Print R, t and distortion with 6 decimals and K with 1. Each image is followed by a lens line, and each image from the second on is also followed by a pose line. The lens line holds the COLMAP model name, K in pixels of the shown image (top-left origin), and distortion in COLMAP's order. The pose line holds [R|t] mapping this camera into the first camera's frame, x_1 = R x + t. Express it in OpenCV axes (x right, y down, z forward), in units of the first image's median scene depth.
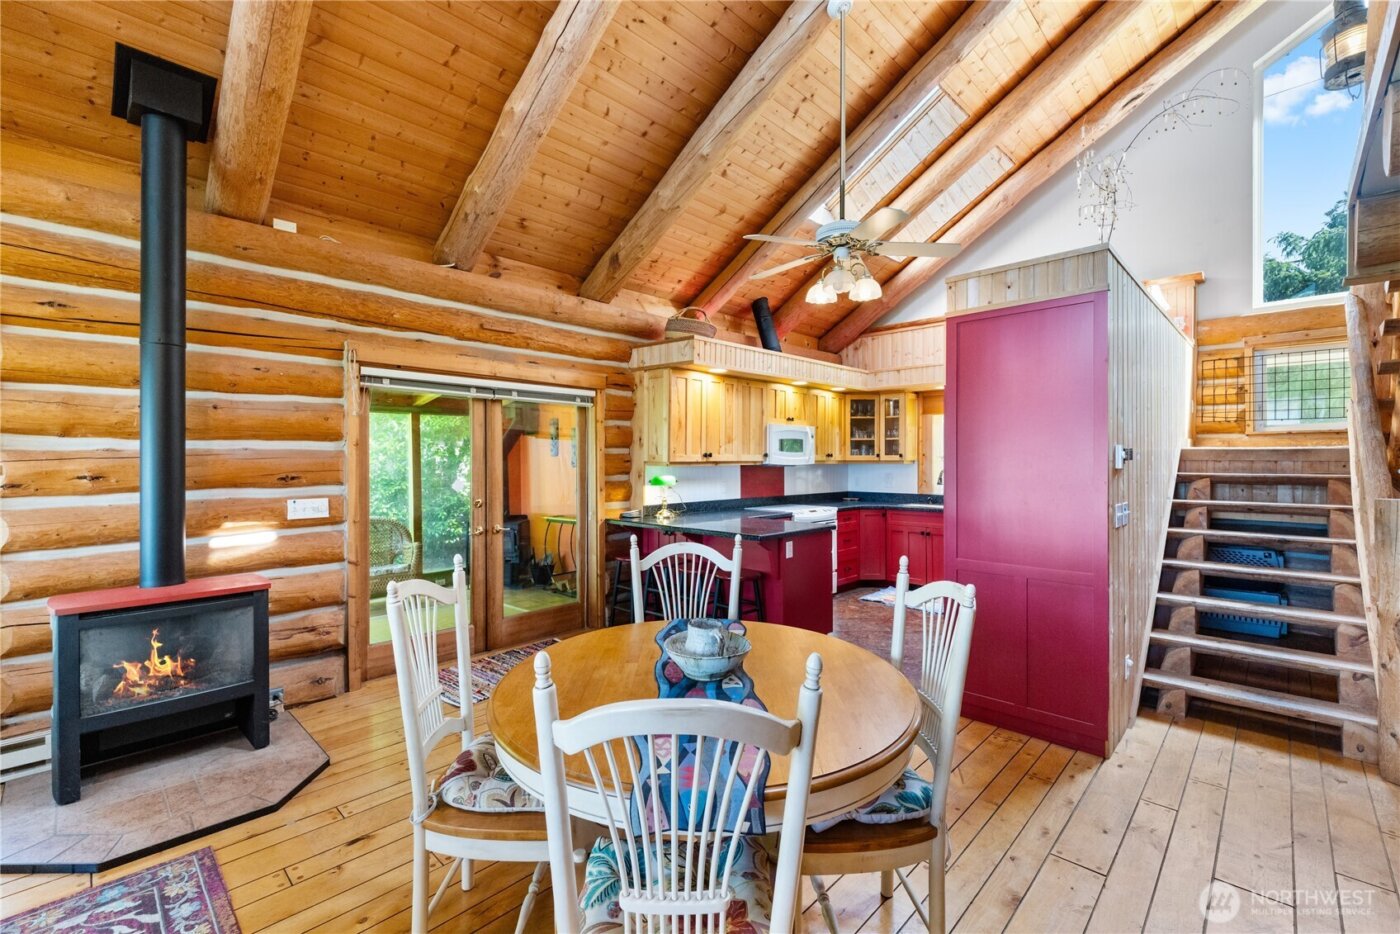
lens RADIAL K [[598.3, 0, 690.6], [0, 598.3, 463.4], [0, 0, 1]] dist [0.007577, -0.002715]
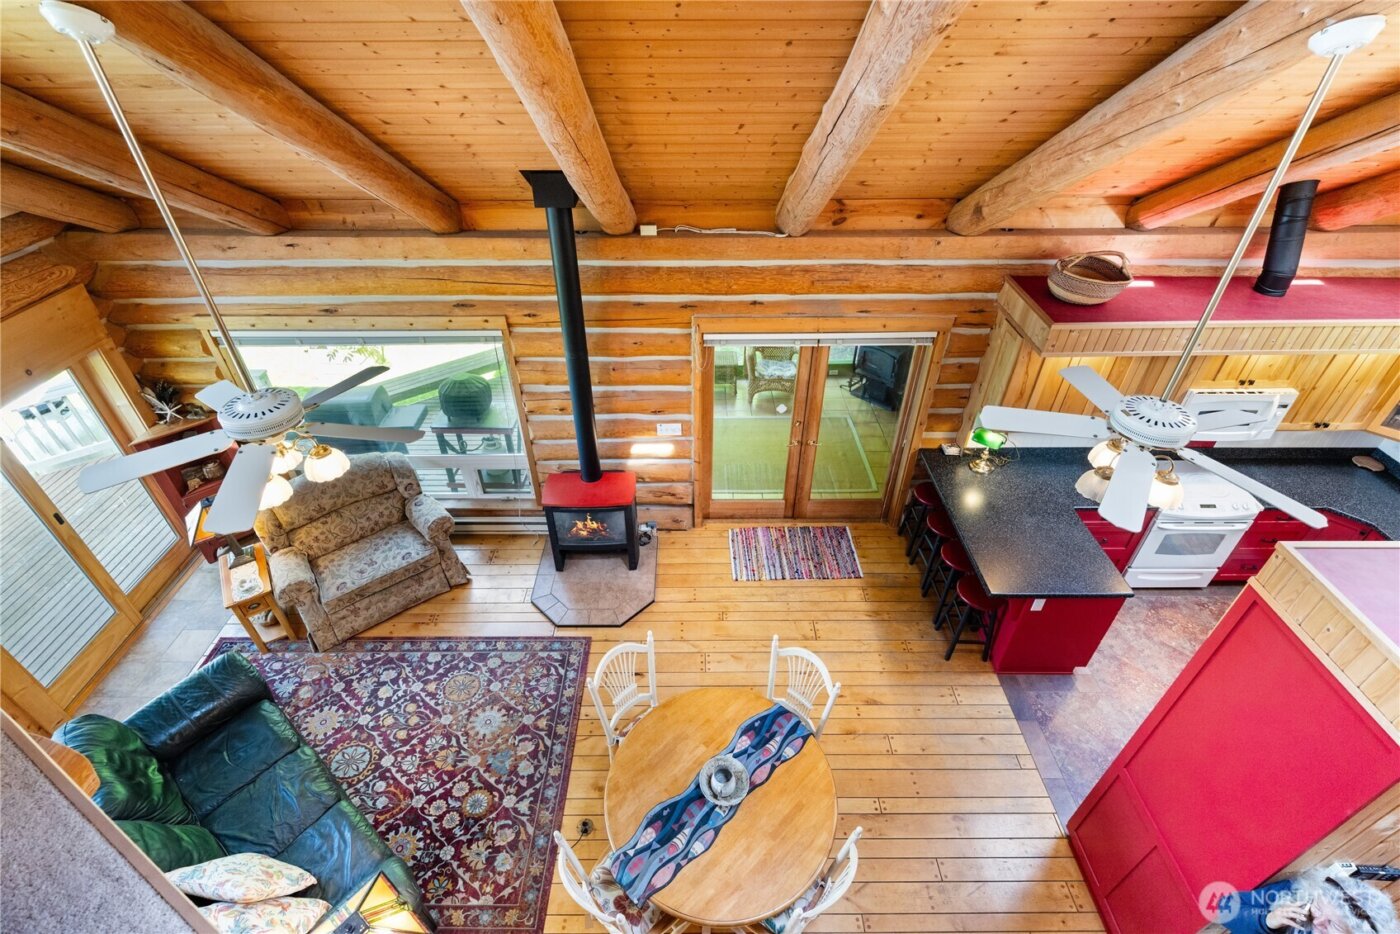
lens RADIAL K [[636.4, 0, 695.7], [0, 636.4, 464.9], [0, 0, 1]] dist [0.002741, -0.000988]
pose [[0.701806, 0.428954, -0.568742, 0.220030], [-0.001737, 0.799409, 0.600784, -0.540628], [0.712366, -0.420646, 0.561775, 0.104499]]
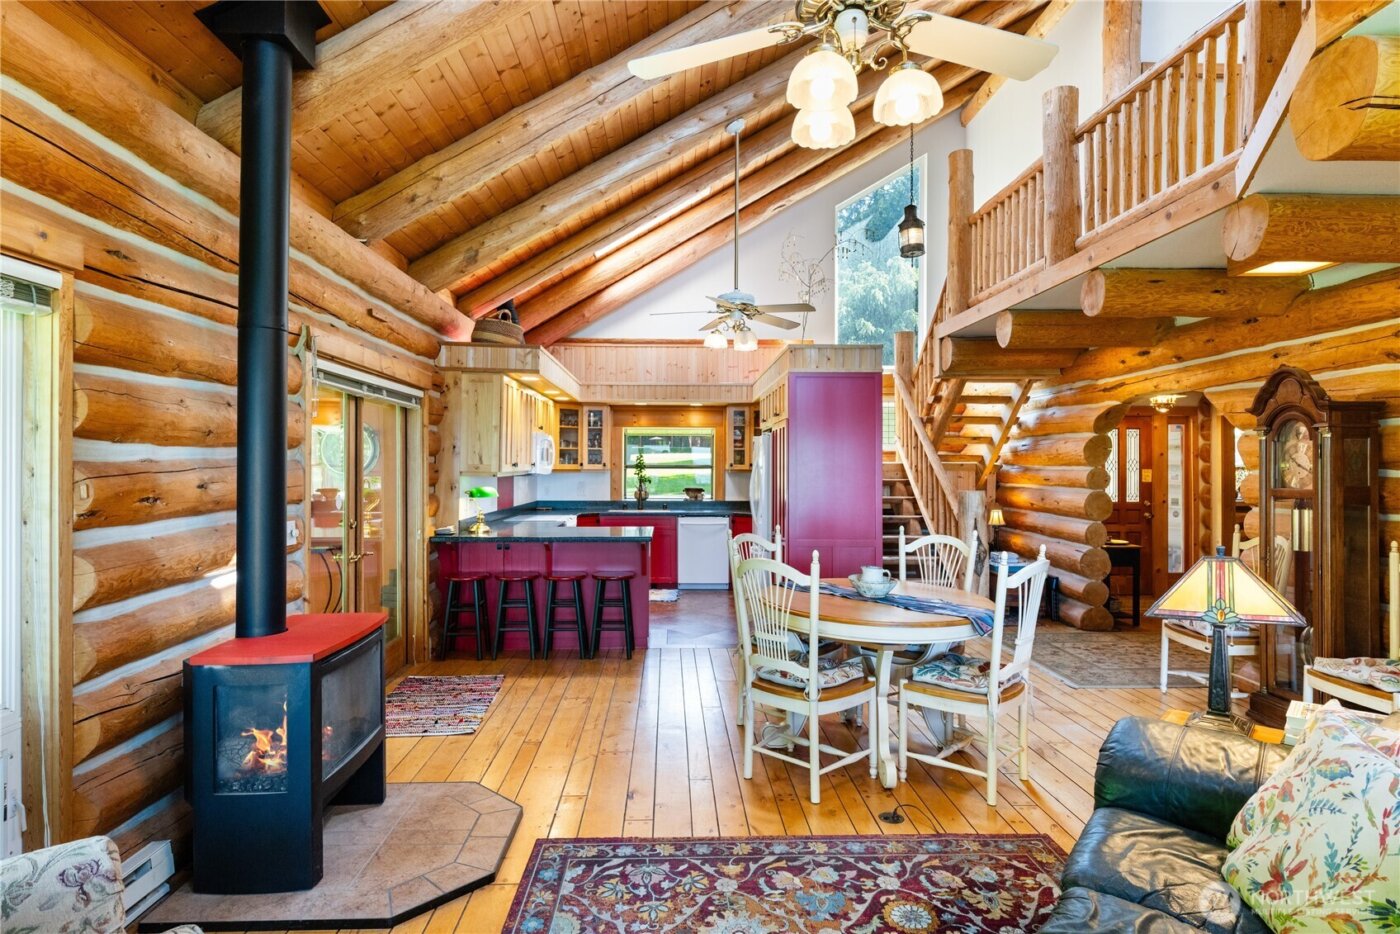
lens RADIAL K [[767.2, 0, 692.8], [0, 767.2, 456.9], [0, 0, 1]] dist [0.000874, -0.001963]
pose [[0.691428, 0.010019, 0.722375, -0.693361], [0.002227, 0.999870, -0.015999, -0.006376], [-0.722441, 0.012671, 0.691316, -0.060797]]
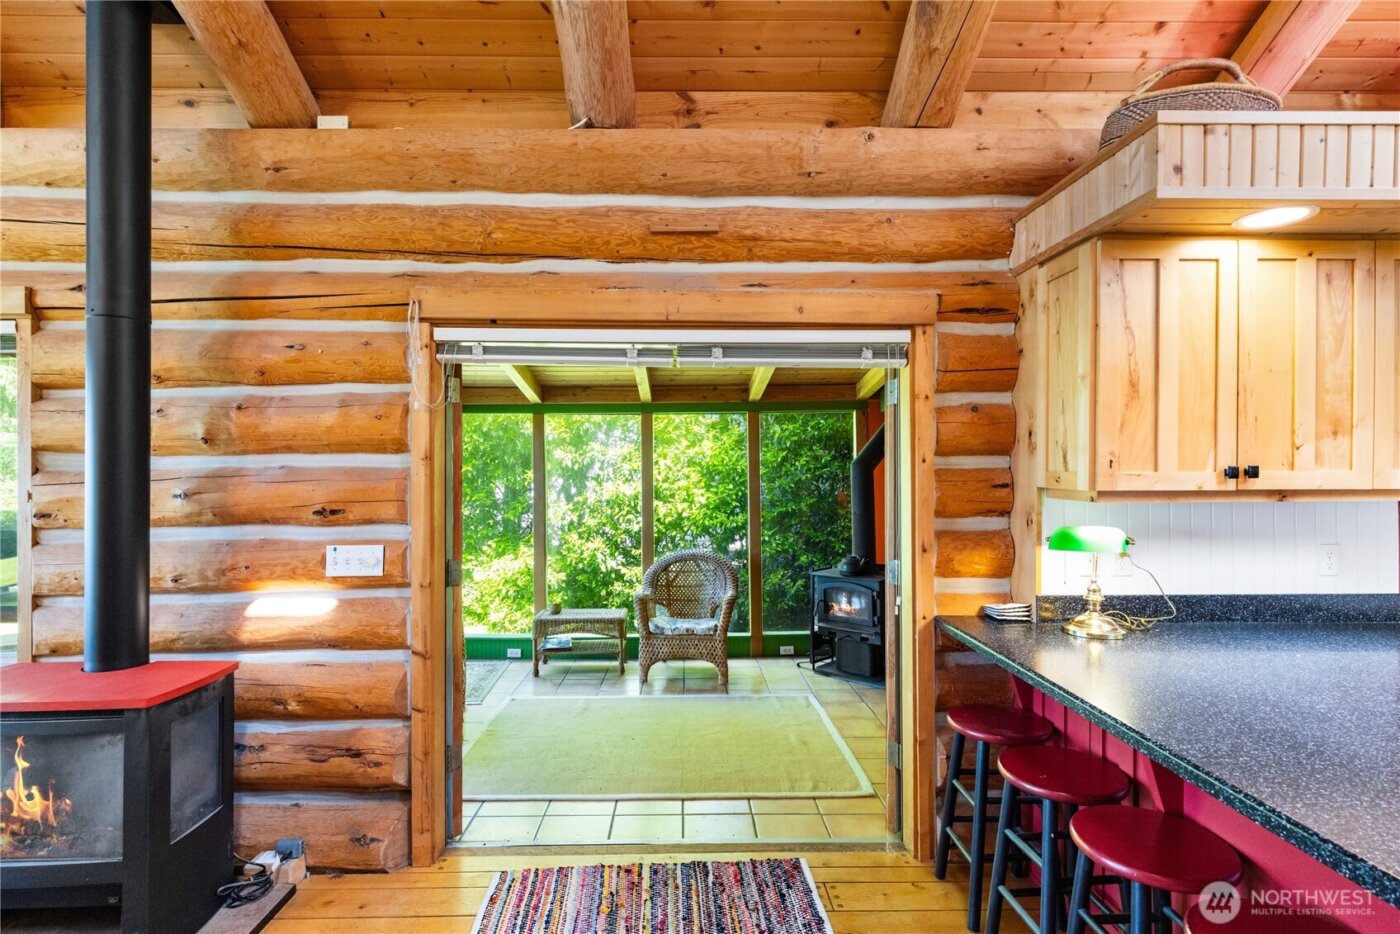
lens RADIAL K [[670.2, 0, 693.2], [0, 670.2, 471.4], [0, 0, 1]] dist [0.003535, -0.003140]
pose [[0.712645, 0.001228, -0.701524, 0.078301], [-0.003509, 0.999992, -0.001814, -0.013004], [0.701517, 0.003754, 0.712643, 0.521144]]
